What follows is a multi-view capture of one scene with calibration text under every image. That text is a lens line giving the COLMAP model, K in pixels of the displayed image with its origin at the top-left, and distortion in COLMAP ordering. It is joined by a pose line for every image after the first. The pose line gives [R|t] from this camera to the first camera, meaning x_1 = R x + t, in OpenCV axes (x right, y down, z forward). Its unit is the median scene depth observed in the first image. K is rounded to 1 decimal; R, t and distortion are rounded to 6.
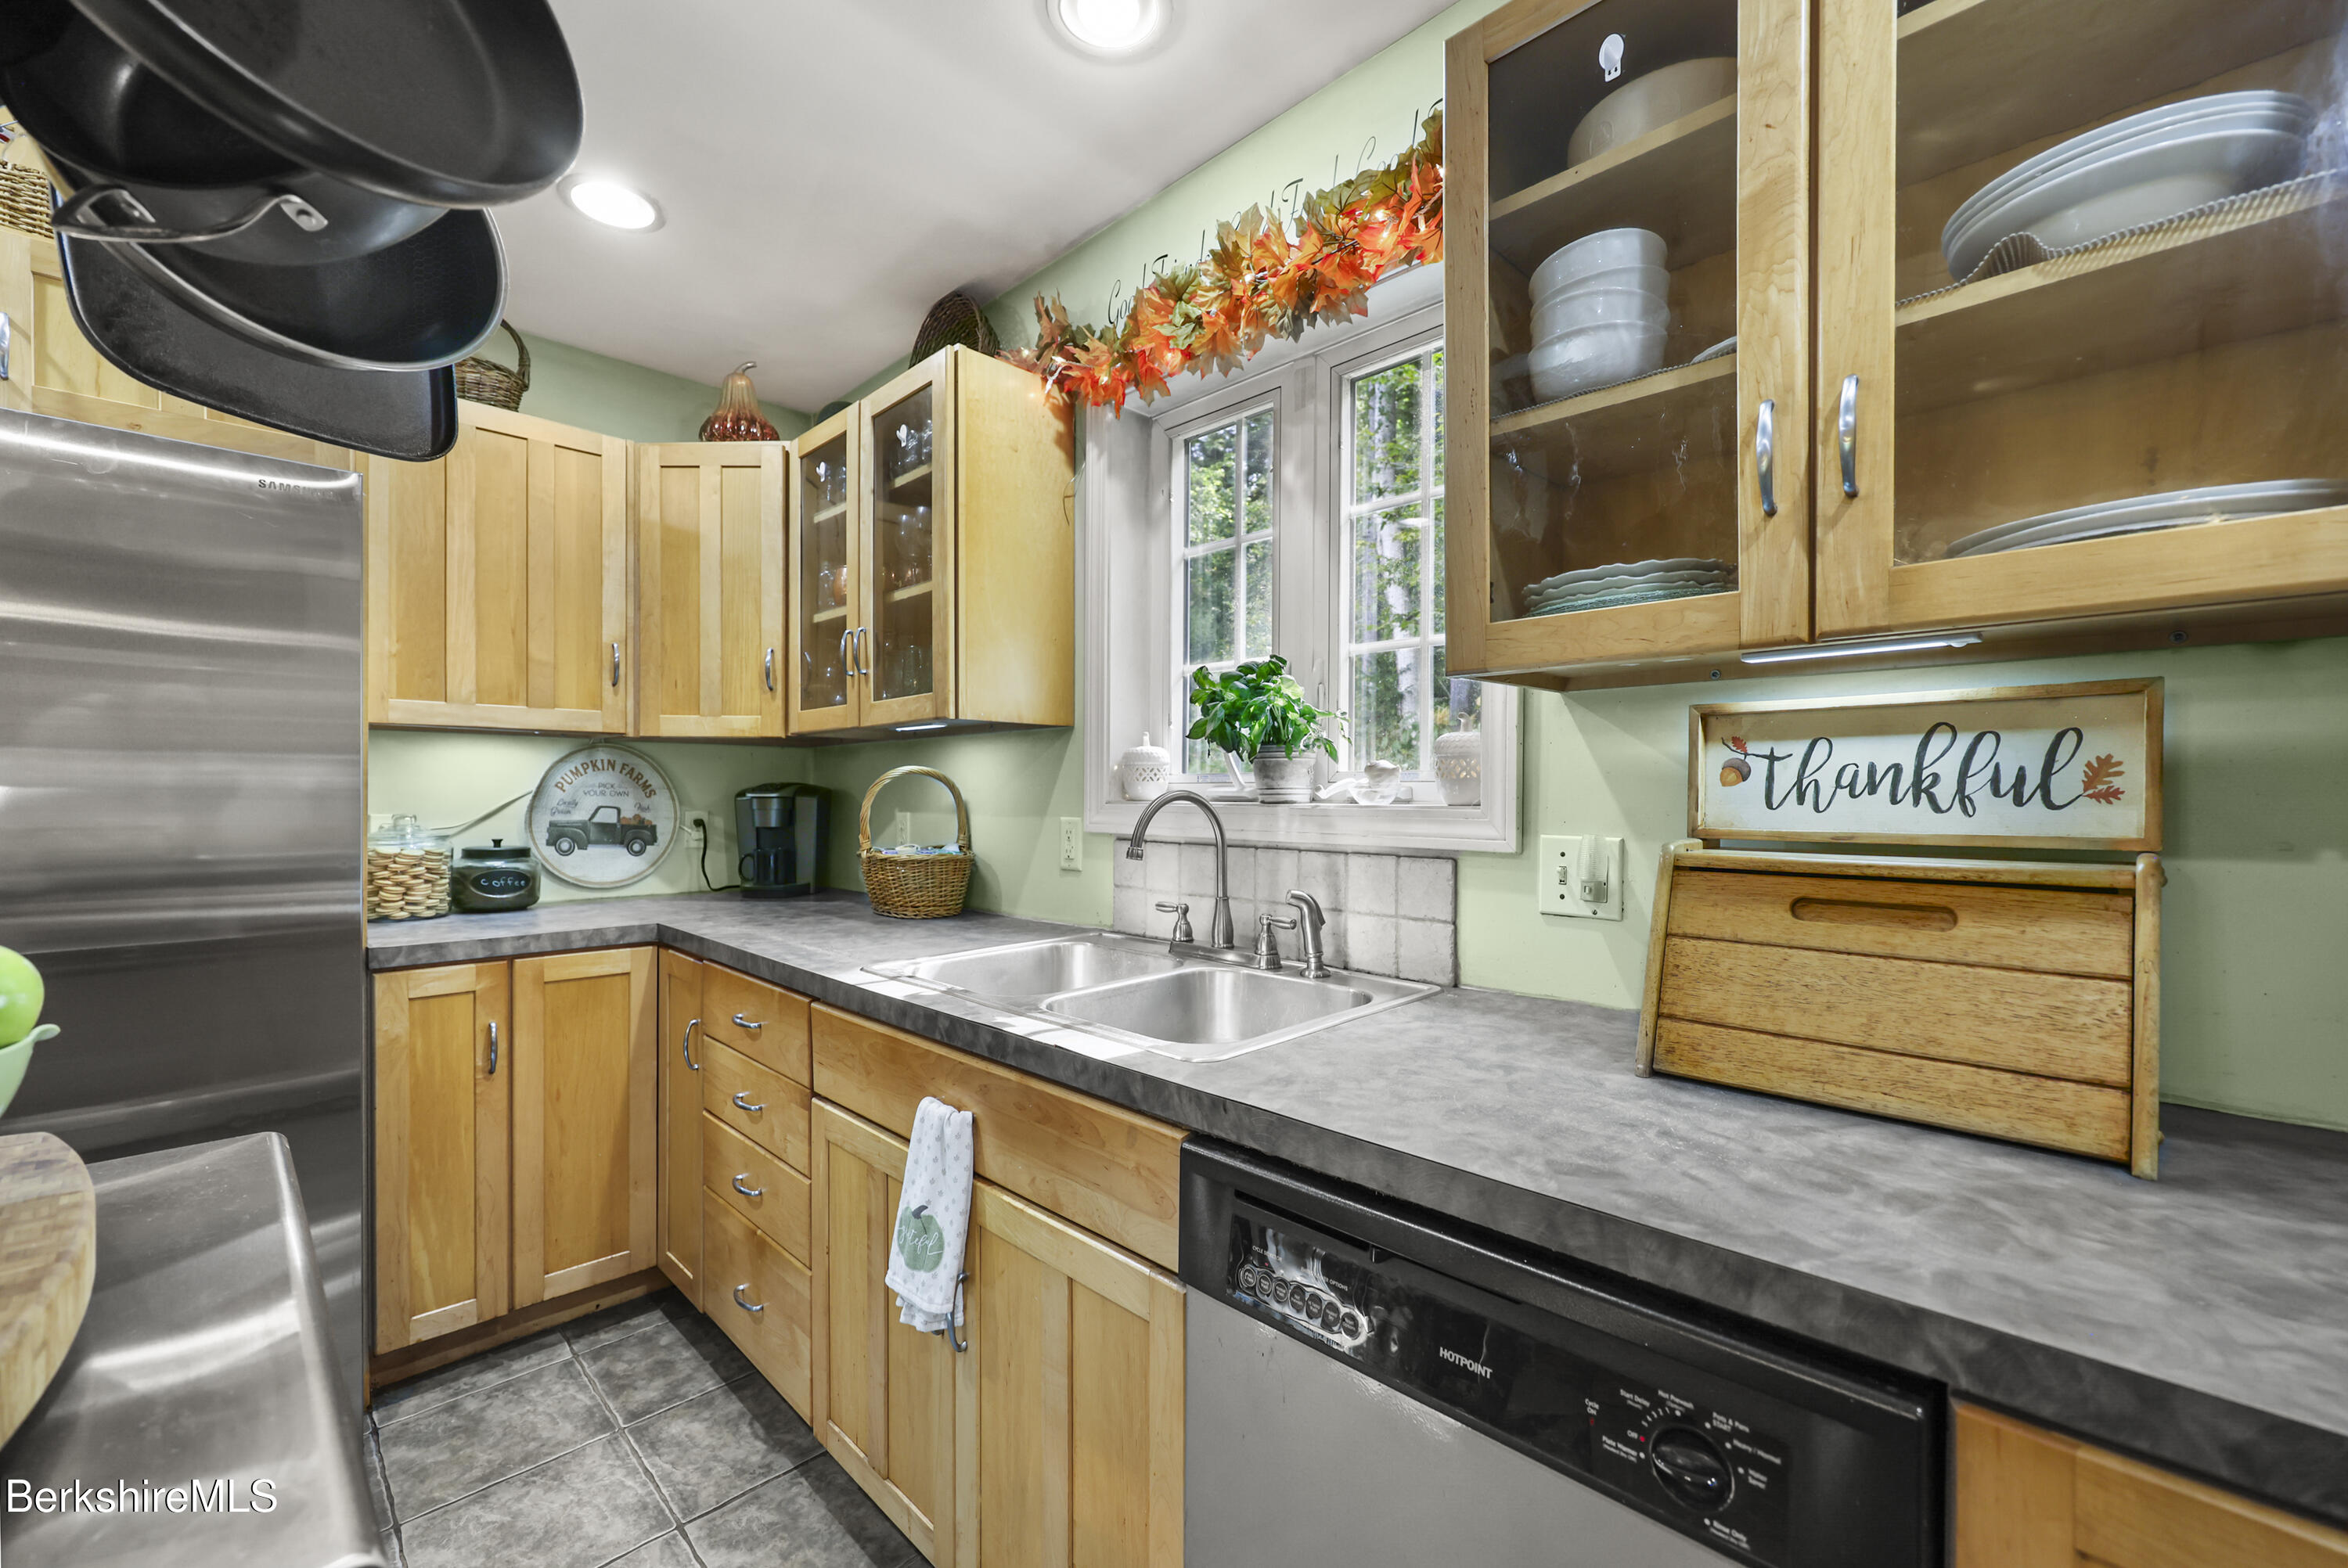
lens RADIAL K [[957.1, 0, 1177.4], [0, 957.1, 798.6], [0, 0, 1]] dist [-0.000016, 0.000617]
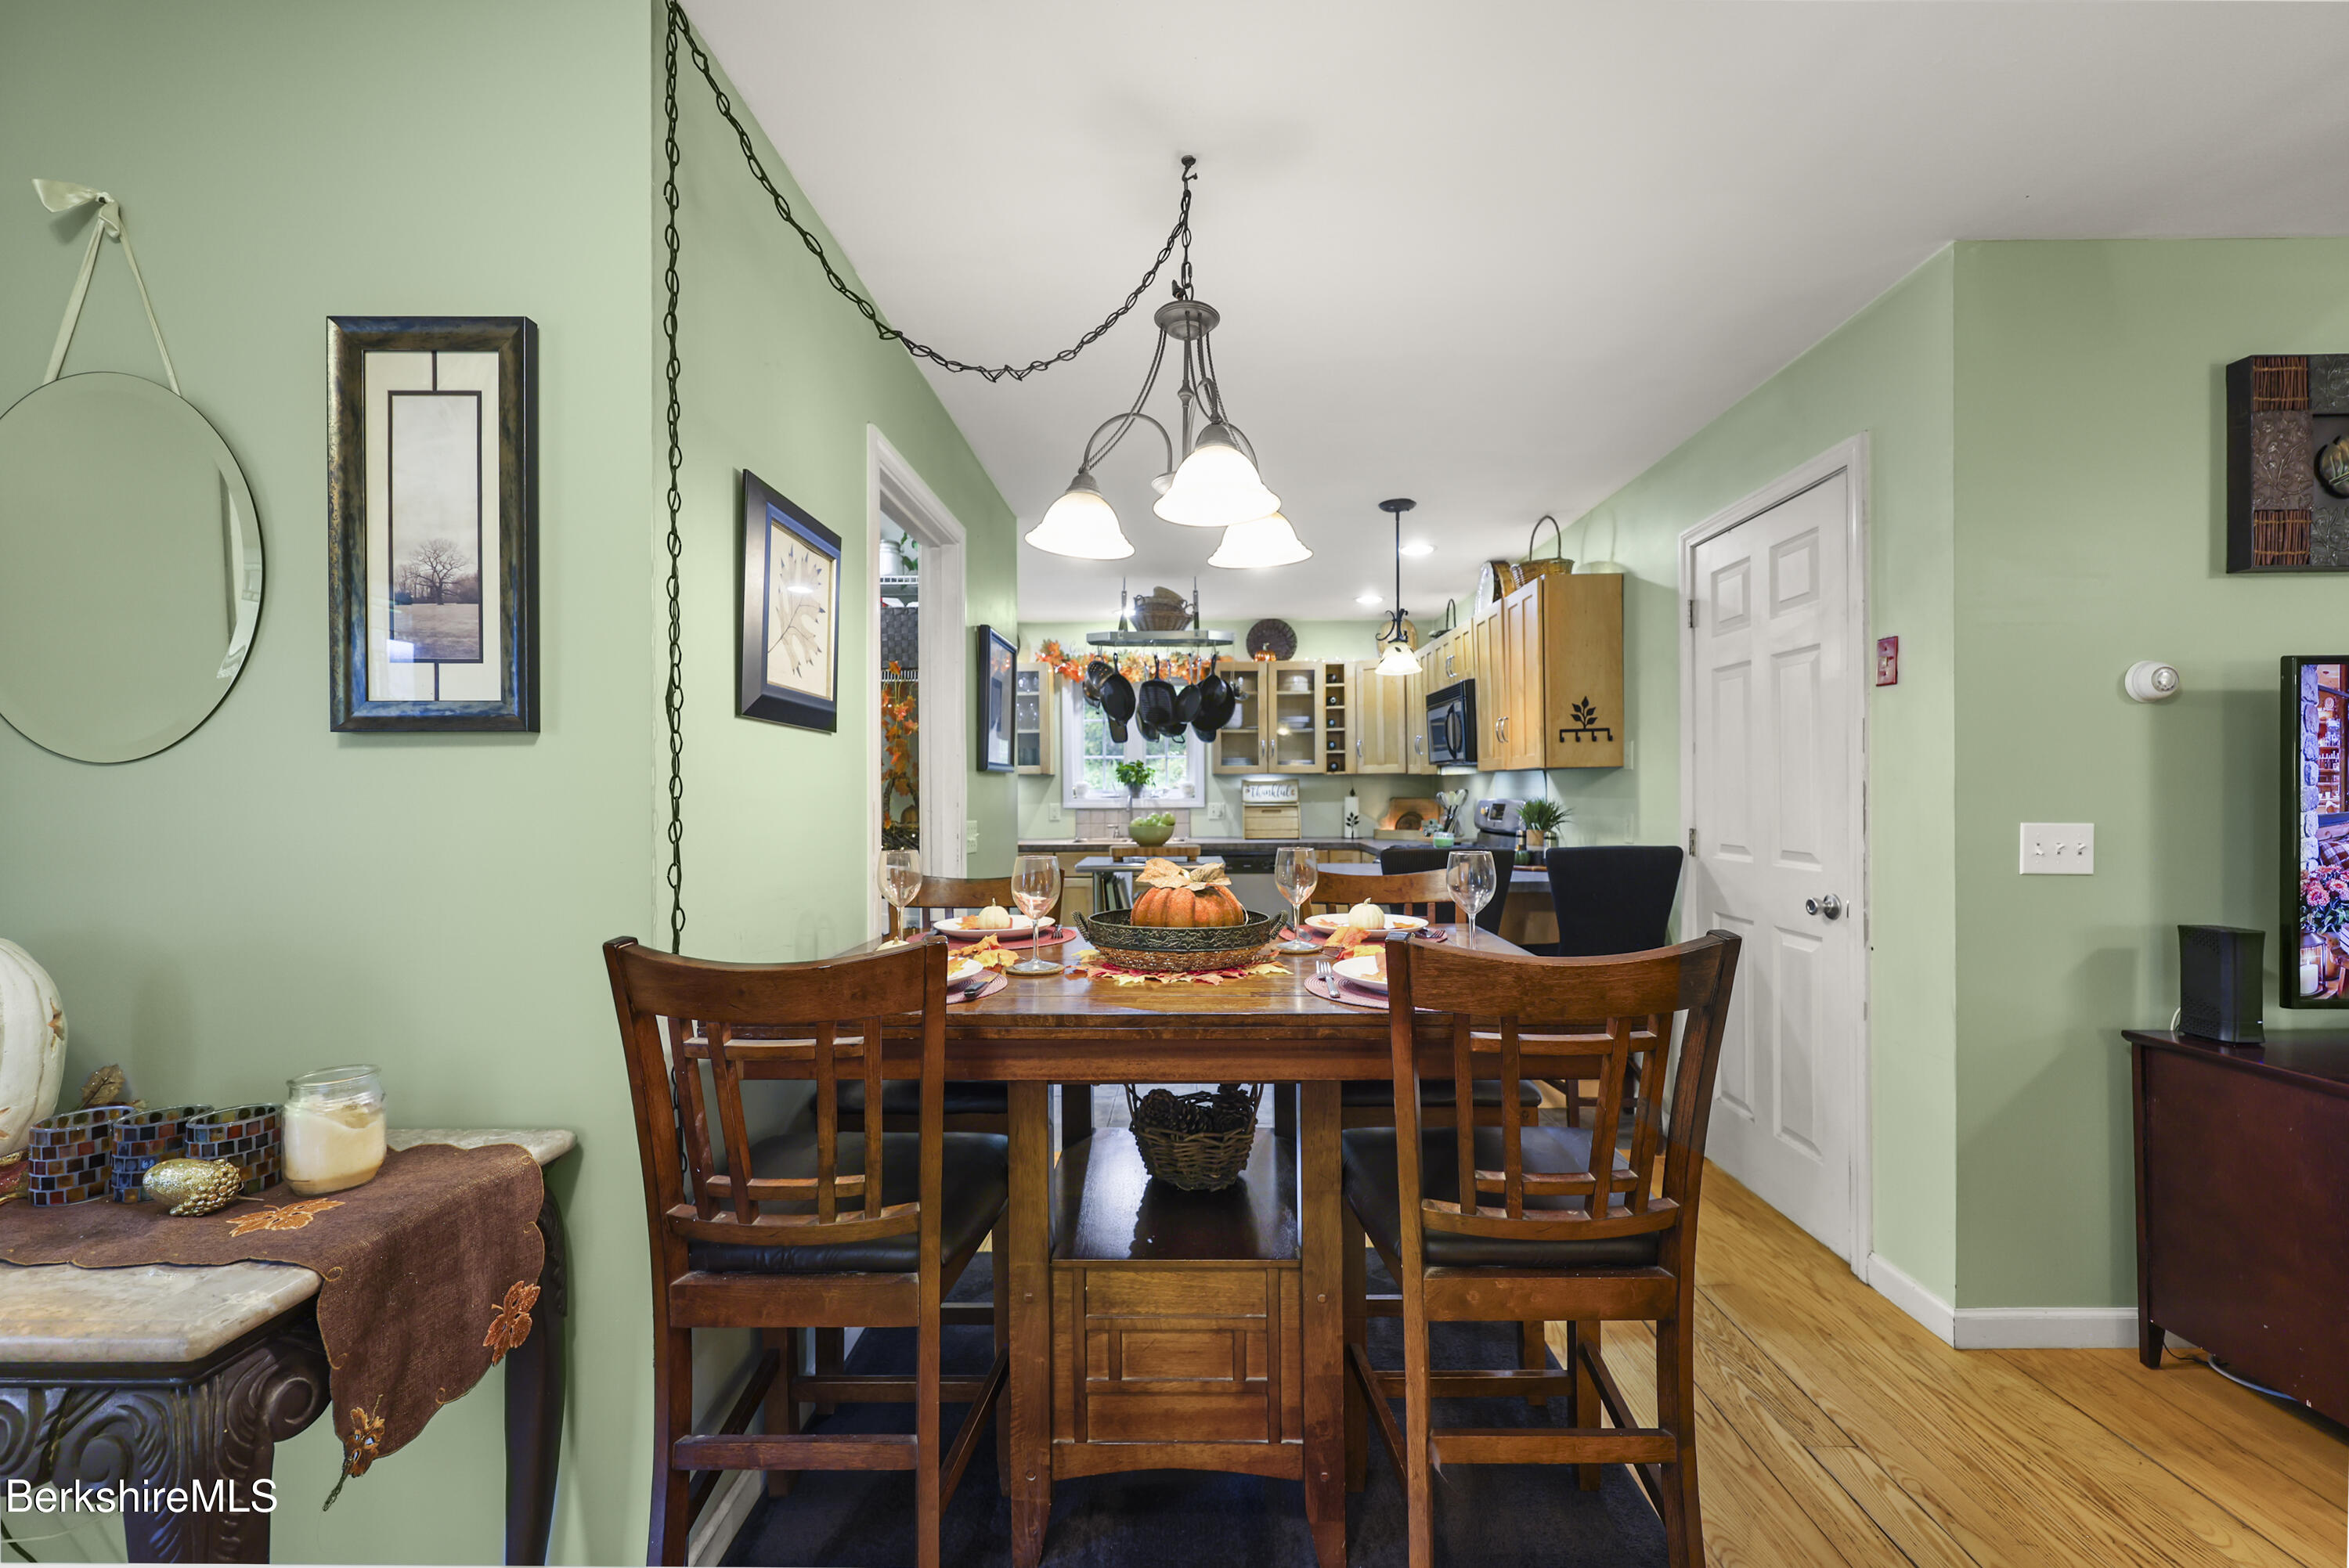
lens RADIAL K [[957.6, 0, 1194.0], [0, 957.6, 789.7], [0, 0, 1]] dist [-0.000016, 0.000617]
pose [[0.709561, -0.008006, 0.704599, -4.180812], [0.013055, 0.999913, -0.001785, -0.033188], [-0.704523, 0.010465, 0.709604, -3.236417]]
